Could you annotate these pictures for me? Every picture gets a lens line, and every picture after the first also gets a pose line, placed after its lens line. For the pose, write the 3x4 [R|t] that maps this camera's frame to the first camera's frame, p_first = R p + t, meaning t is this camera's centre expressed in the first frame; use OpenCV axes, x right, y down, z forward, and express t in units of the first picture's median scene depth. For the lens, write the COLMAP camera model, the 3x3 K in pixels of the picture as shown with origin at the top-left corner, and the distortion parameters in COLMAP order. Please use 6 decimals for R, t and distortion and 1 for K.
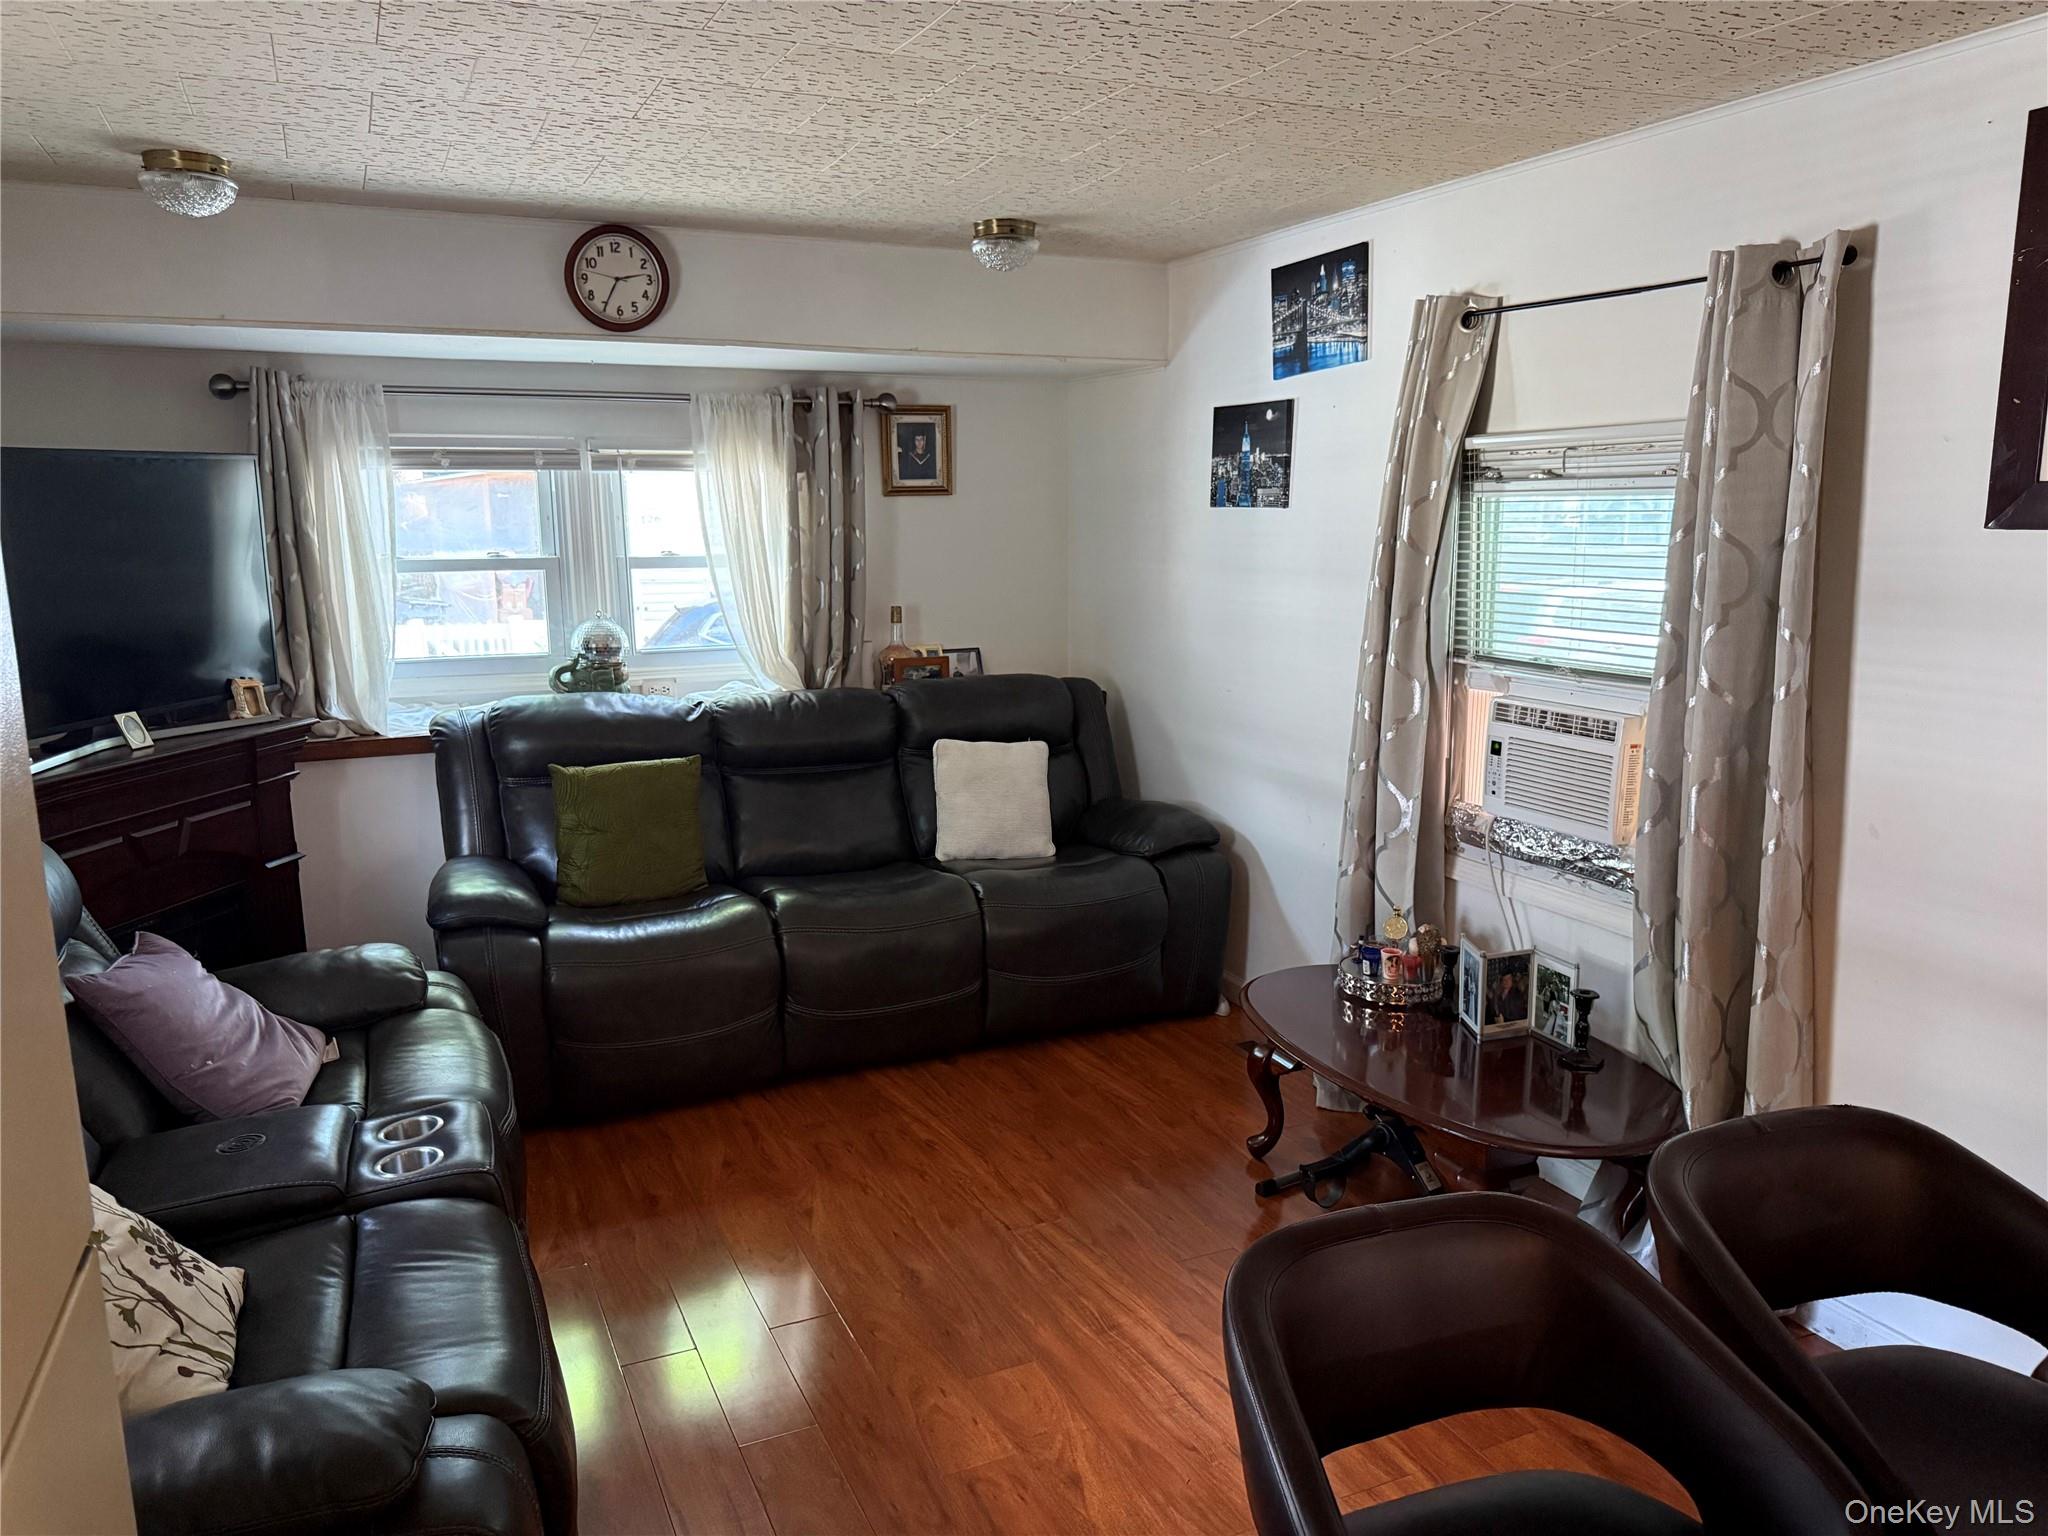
lens RADIAL K [[1452.1, 0, 1024.0], [0, 1452.1, 768.0], [0, 0, 1]] dist [0.115469, -0.000624]
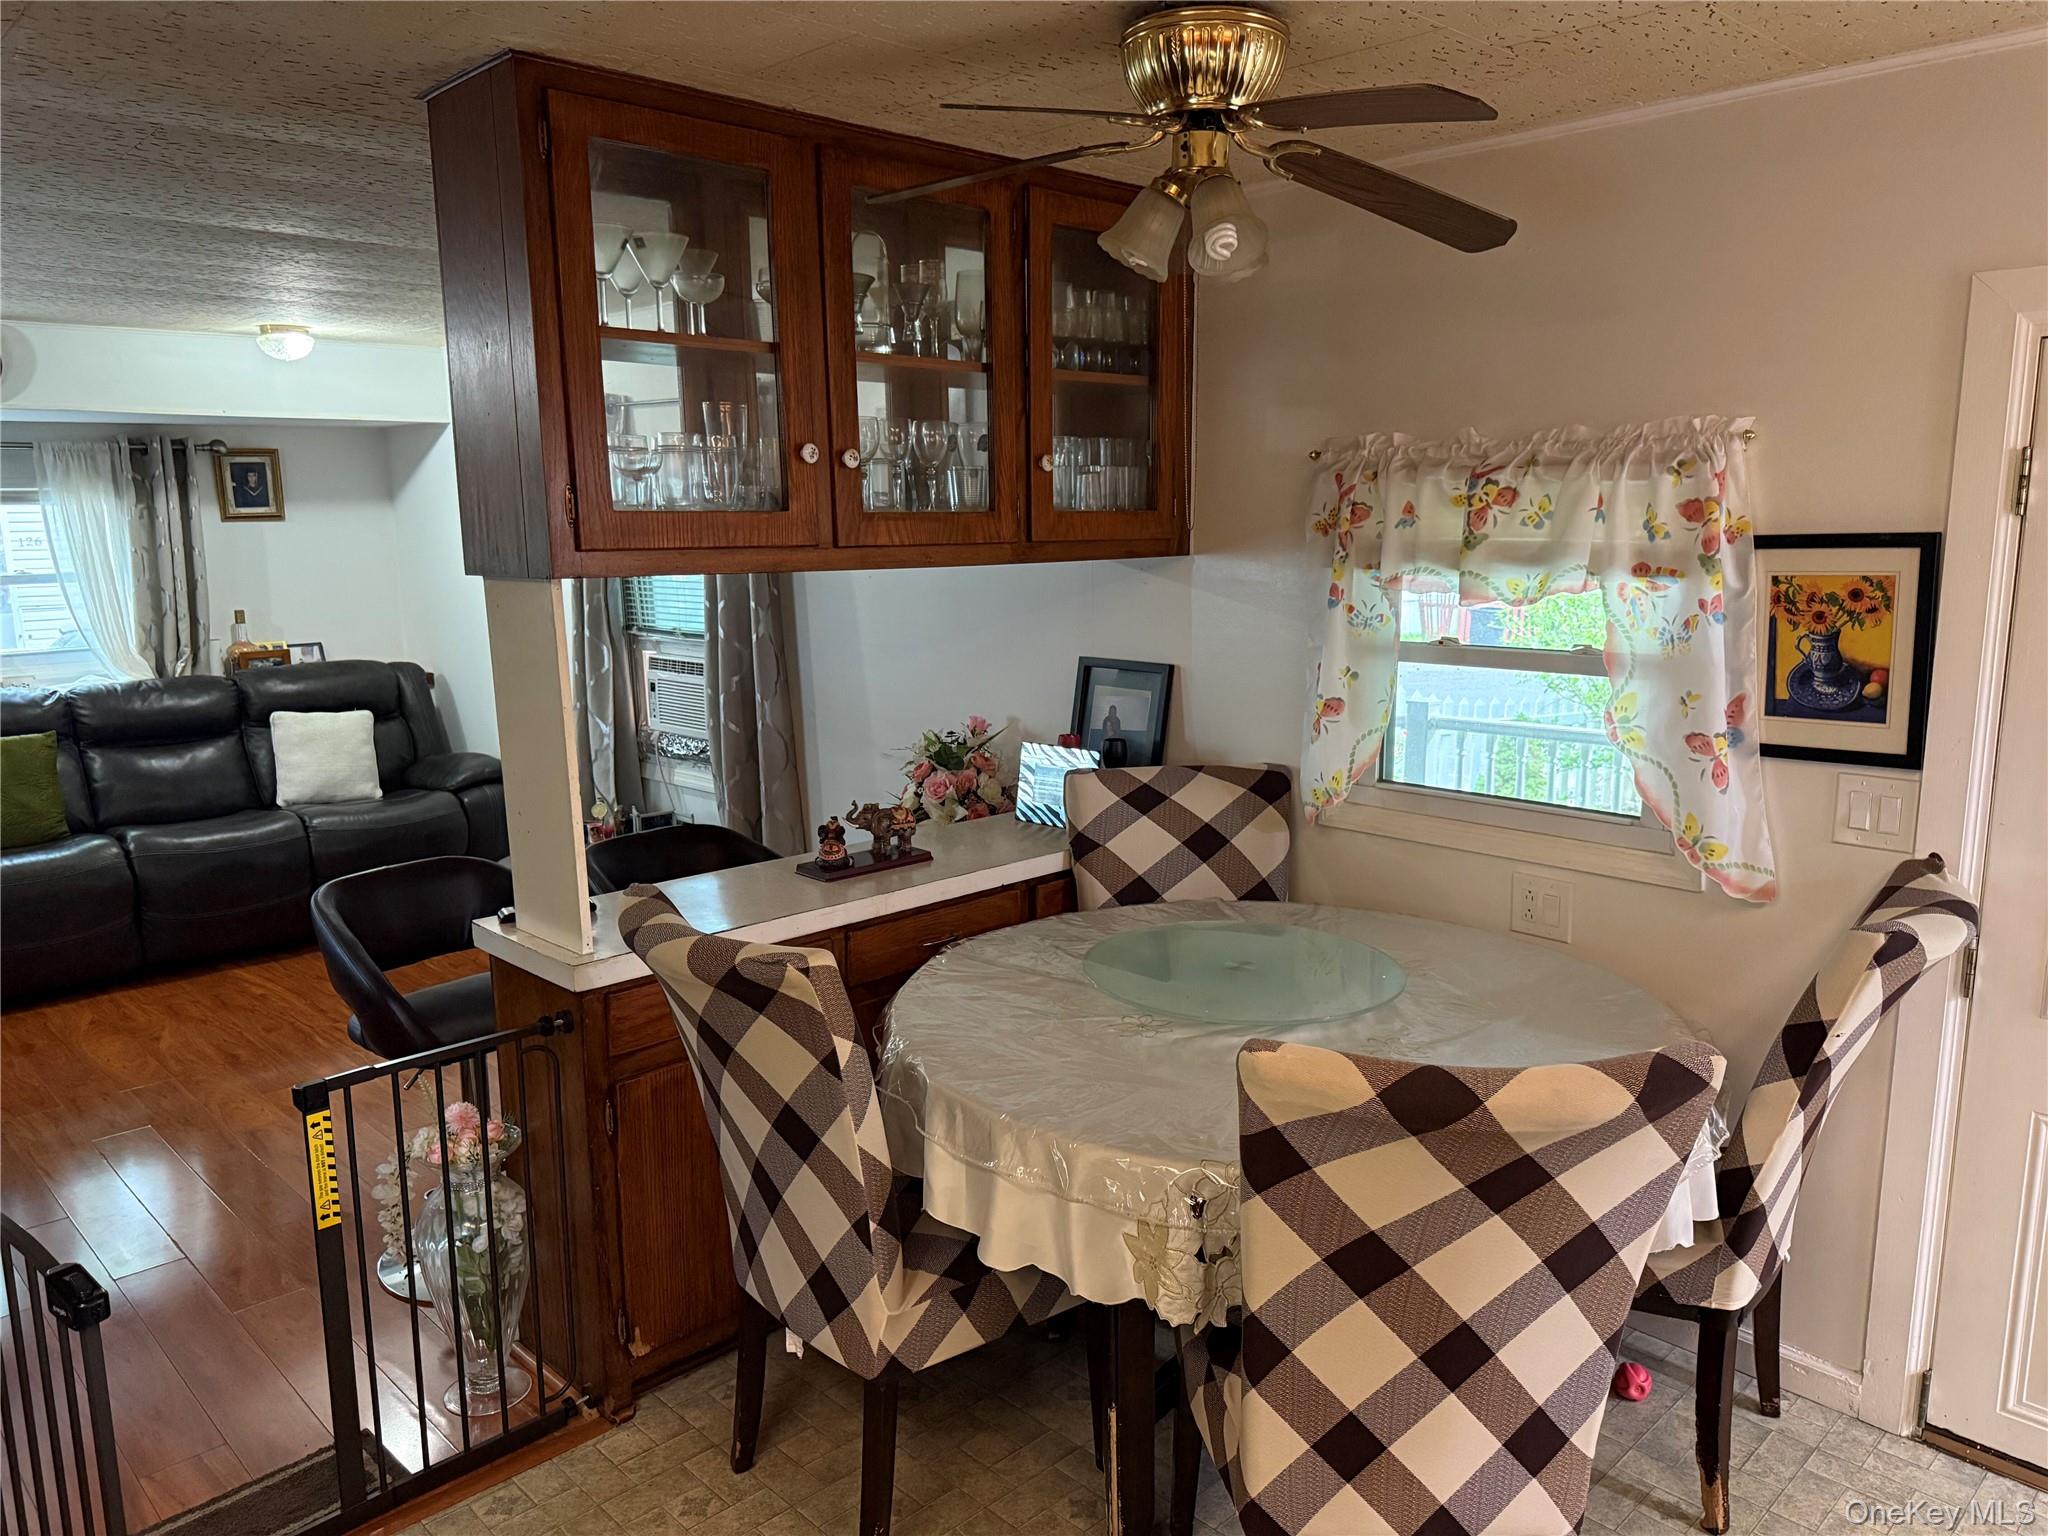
lens RADIAL K [[1435.1, 0, 1024.0], [0, 1435.1, 768.0], [0, 0, 1]] dist [-0.000196, -0.004698]
pose [[0.940621, -0.066310, 0.332920, 0.138299], [0.067610, 0.997682, 0.007692, 0.064910], [-0.332658, 0.015274, 0.942924, -0.407419]]
